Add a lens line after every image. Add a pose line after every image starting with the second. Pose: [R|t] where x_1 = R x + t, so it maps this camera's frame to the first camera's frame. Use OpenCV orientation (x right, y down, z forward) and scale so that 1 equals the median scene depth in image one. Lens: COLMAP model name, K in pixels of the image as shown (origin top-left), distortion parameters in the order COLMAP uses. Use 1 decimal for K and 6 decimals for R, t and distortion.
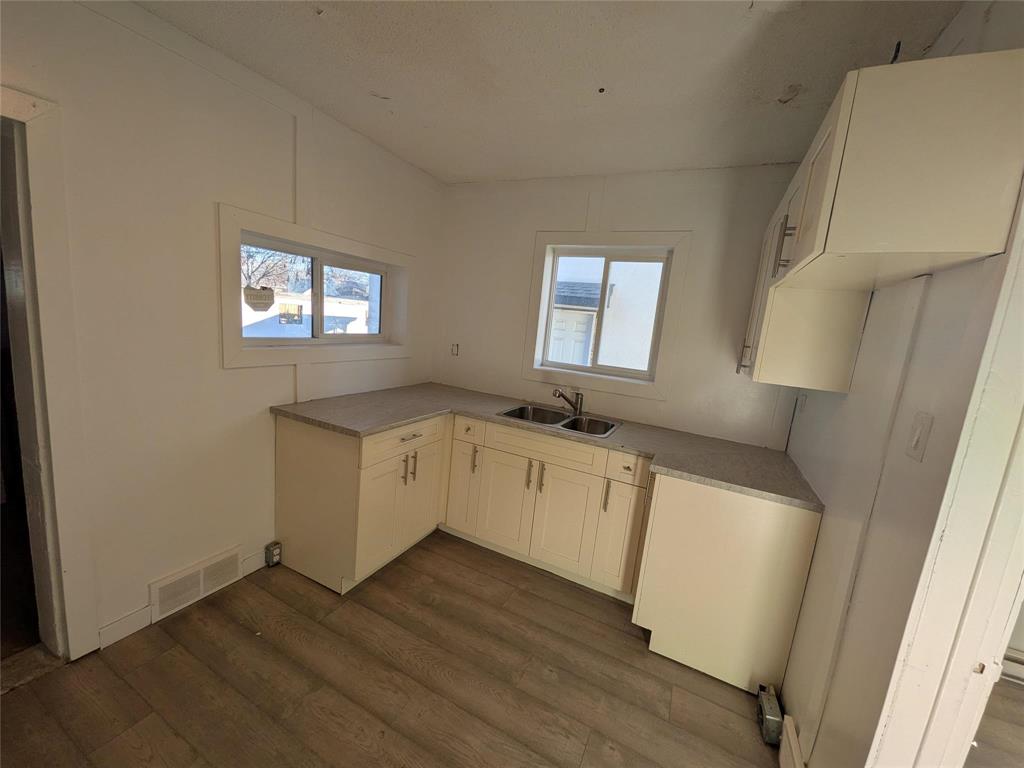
lens RADIAL K [[403.5, 0, 514.0], [0, 403.5, 384.2], [0, 0, 1]] dist [0.003578, 0.000154]
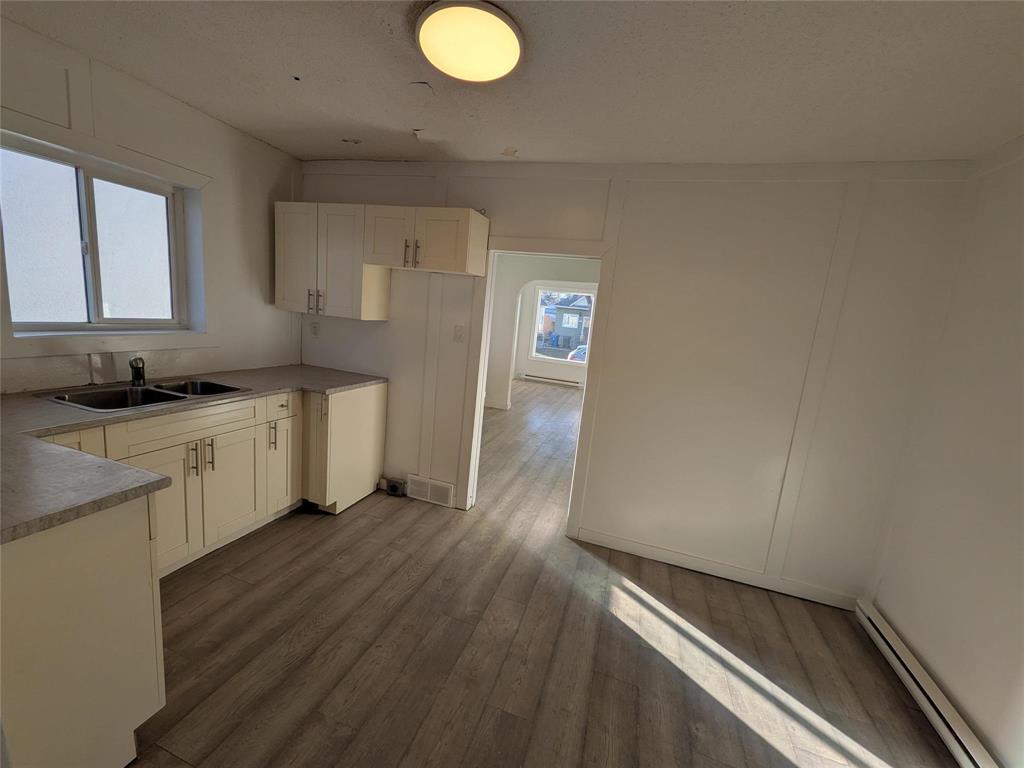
lens RADIAL K [[403.5, 0, 515.3], [0, 403.5, 384.2], [0, 0, 1]] dist [0.003578, 0.000154]
pose [[-0.134719, -0.283525, 0.949455, -1.090231], [0.040546, 0.955810, 0.291176, -0.200804], [-0.990054, 0.077724, -0.117270, 0.549311]]
